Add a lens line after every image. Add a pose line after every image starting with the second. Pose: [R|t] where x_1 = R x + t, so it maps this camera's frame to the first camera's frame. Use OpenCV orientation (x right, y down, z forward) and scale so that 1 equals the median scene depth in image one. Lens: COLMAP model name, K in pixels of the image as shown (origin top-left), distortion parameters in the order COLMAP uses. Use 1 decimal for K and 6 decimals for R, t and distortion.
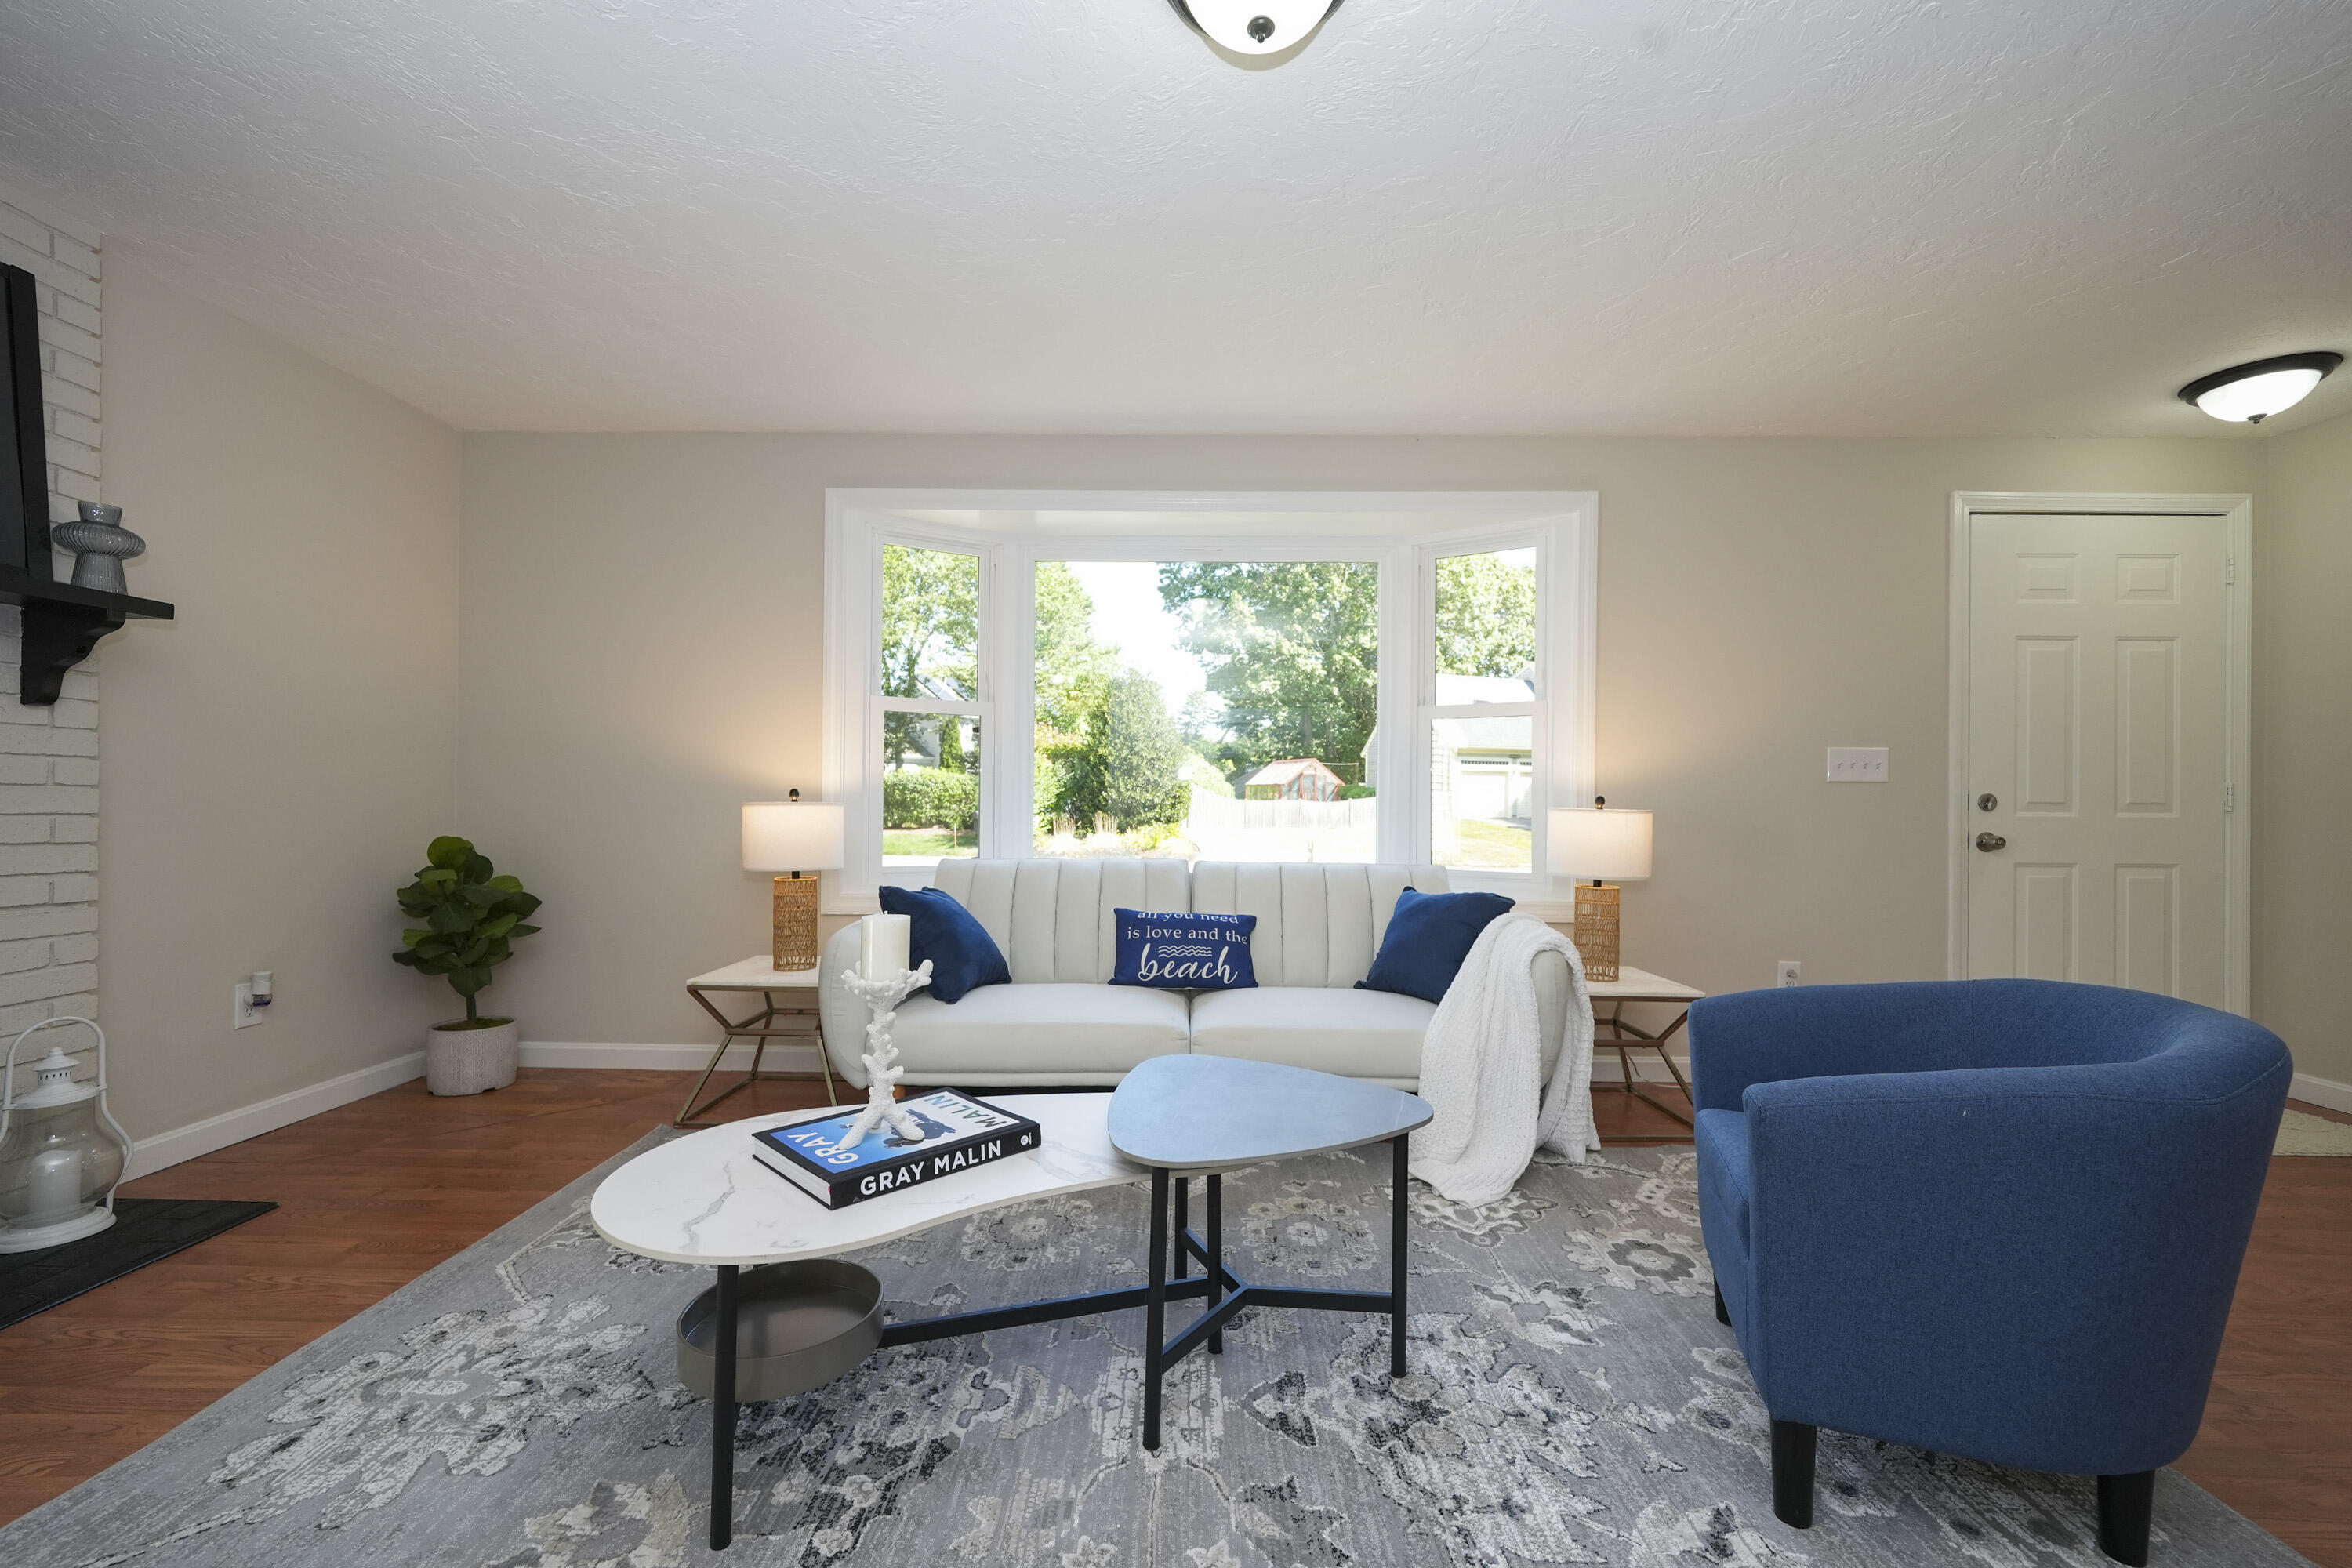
lens RADIAL K [[949.1, 0, 1178.5], [0, 949.1, 800.4], [0, 0, 1]] dist [-0.009669, 0.003850]
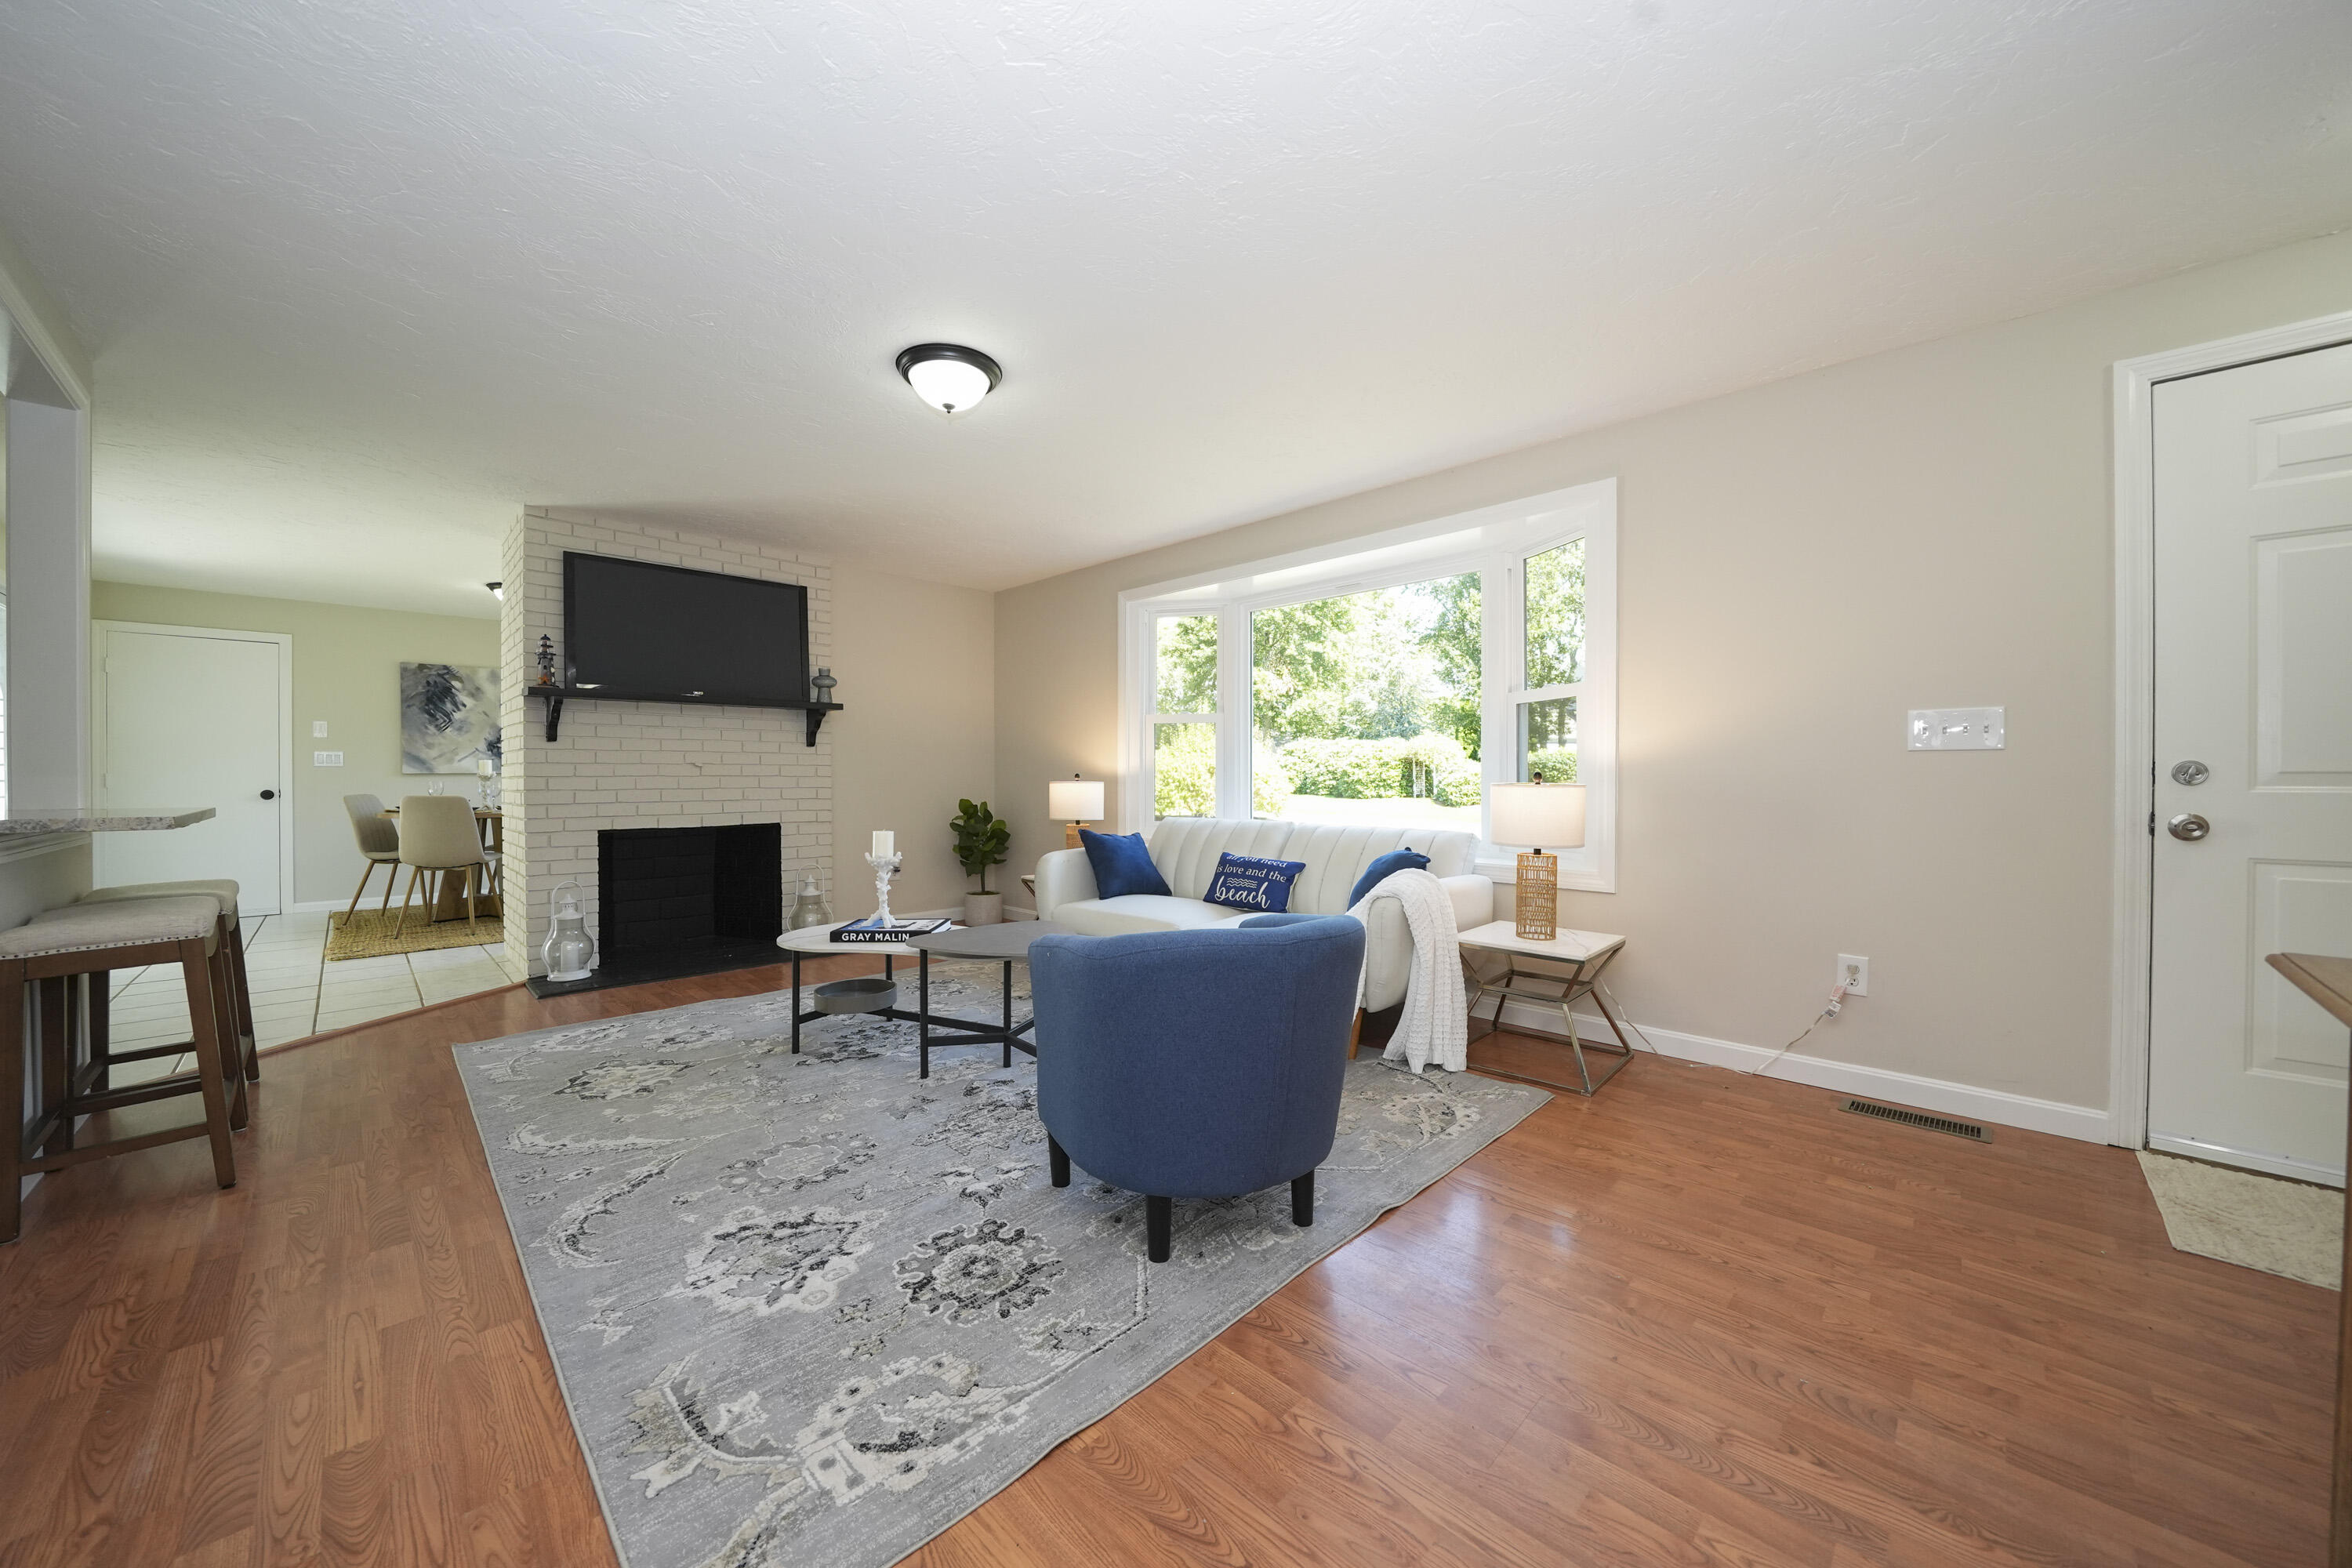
lens RADIAL K [[841.6, 0, 1189.2], [0, 841.6, 788.6], [0, 0, 1]] dist [-0.026331, 0.000097]
pose [[0.723079, 0.000463, -0.690766, 1.057918], [0.006863, 0.999946, 0.007855, 0.005660], [0.690732, -0.010420, 0.723036, 0.023672]]
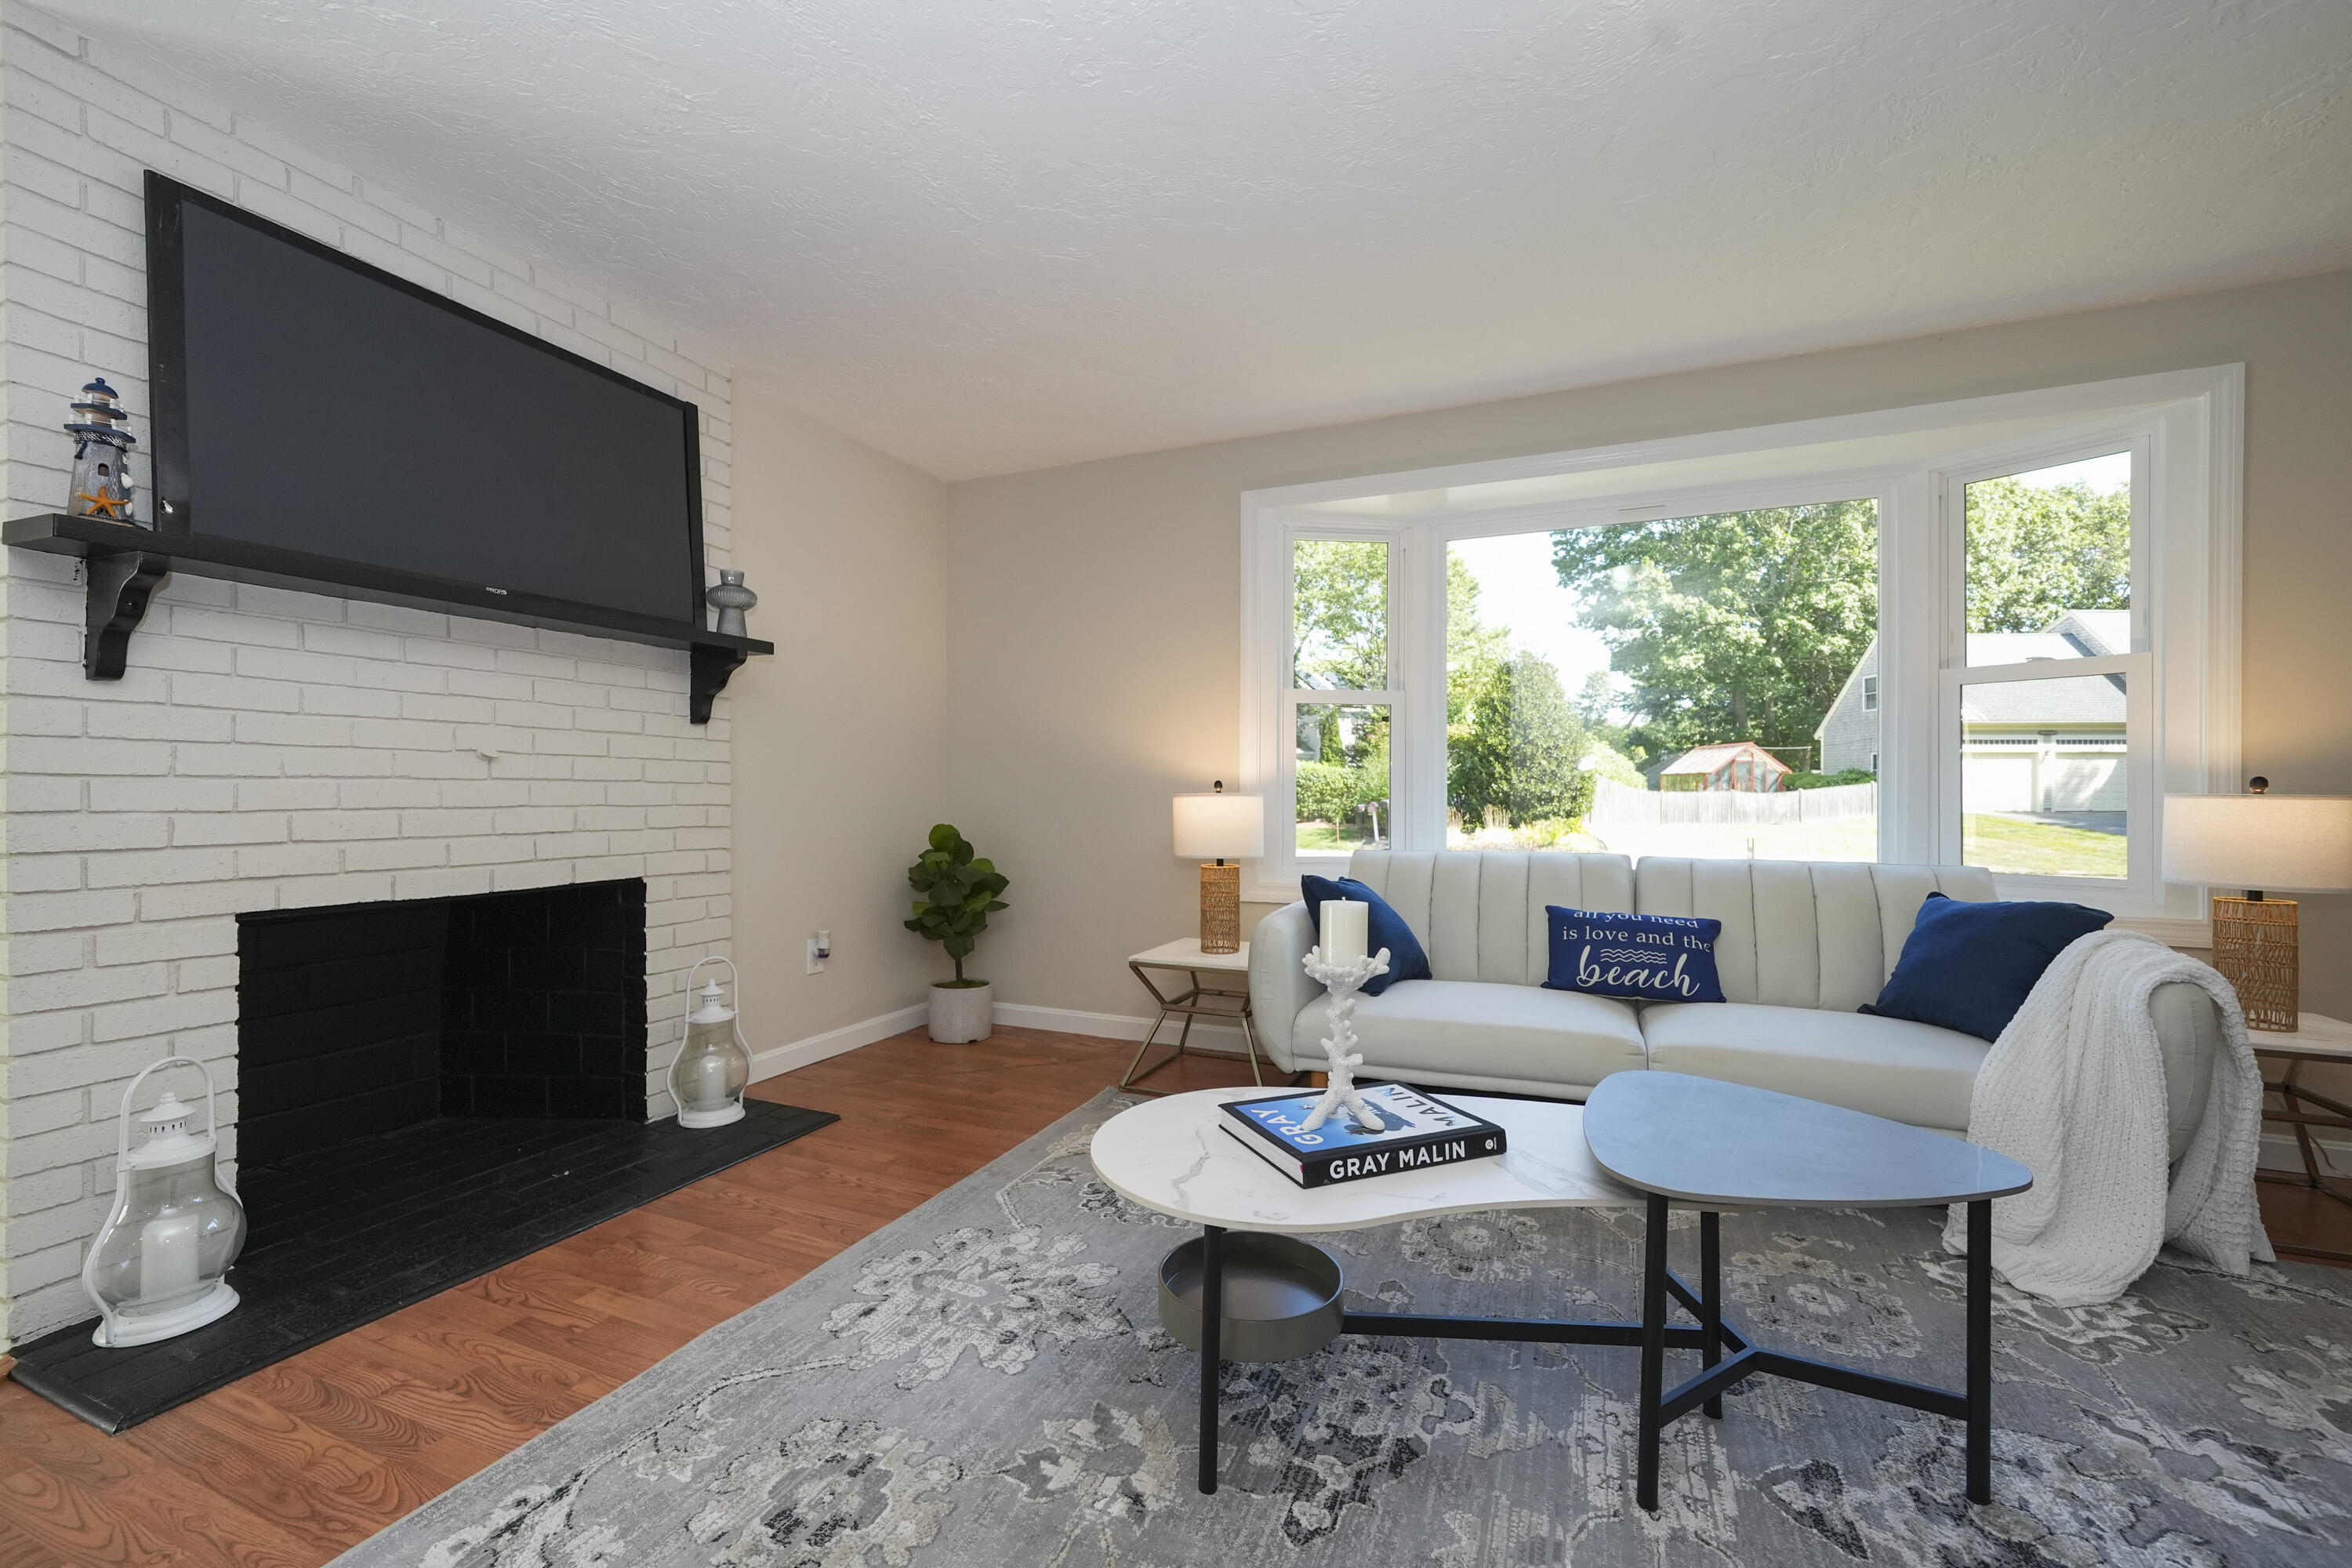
lens RADIAL K [[949.1, 0, 1143.6], [0, 949.1, 796.3], [0, 0, 1]] dist [-0.009669, 0.003850]
pose [[0.923612, -0.006961, -0.383266, -0.093029], [0.006463, 0.999976, -0.002587, 0.008693], [0.383275, -0.000088, 0.923634, -0.004891]]
